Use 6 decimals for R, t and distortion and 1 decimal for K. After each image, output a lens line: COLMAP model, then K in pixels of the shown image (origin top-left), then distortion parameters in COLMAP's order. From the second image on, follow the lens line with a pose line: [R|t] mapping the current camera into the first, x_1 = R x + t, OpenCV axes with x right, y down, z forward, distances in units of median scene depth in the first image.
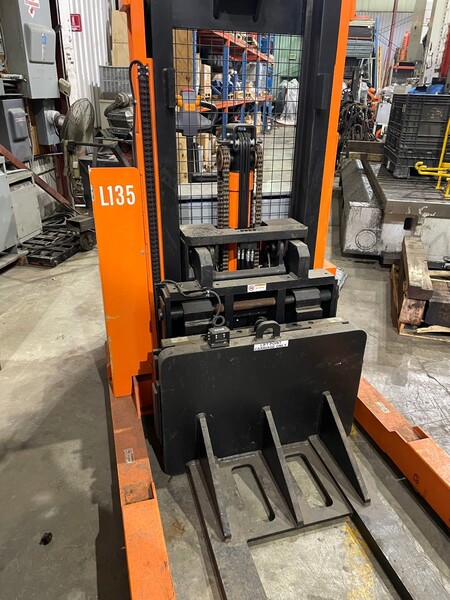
lens RADIAL K [[457.1, 0, 225.4], [0, 457.1, 299.2], [0, 0, 1]] dist [0.040833, -0.057172]
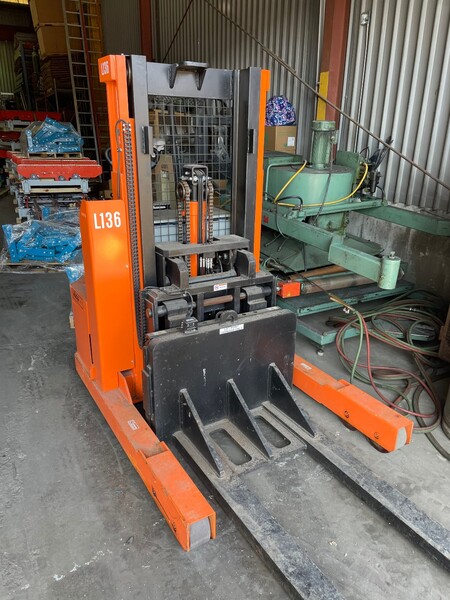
lens RADIAL K [[457.1, 0, 229.9], [0, 457.1, 302.7], [0, 0, 1]] dist [0.040833, -0.057172]
pose [[0.965651, -0.078524, 0.247692, -0.220854], [0.088129, 0.995718, -0.027913, 0.055487], [-0.244439, 0.048783, 0.968437, -0.252217]]
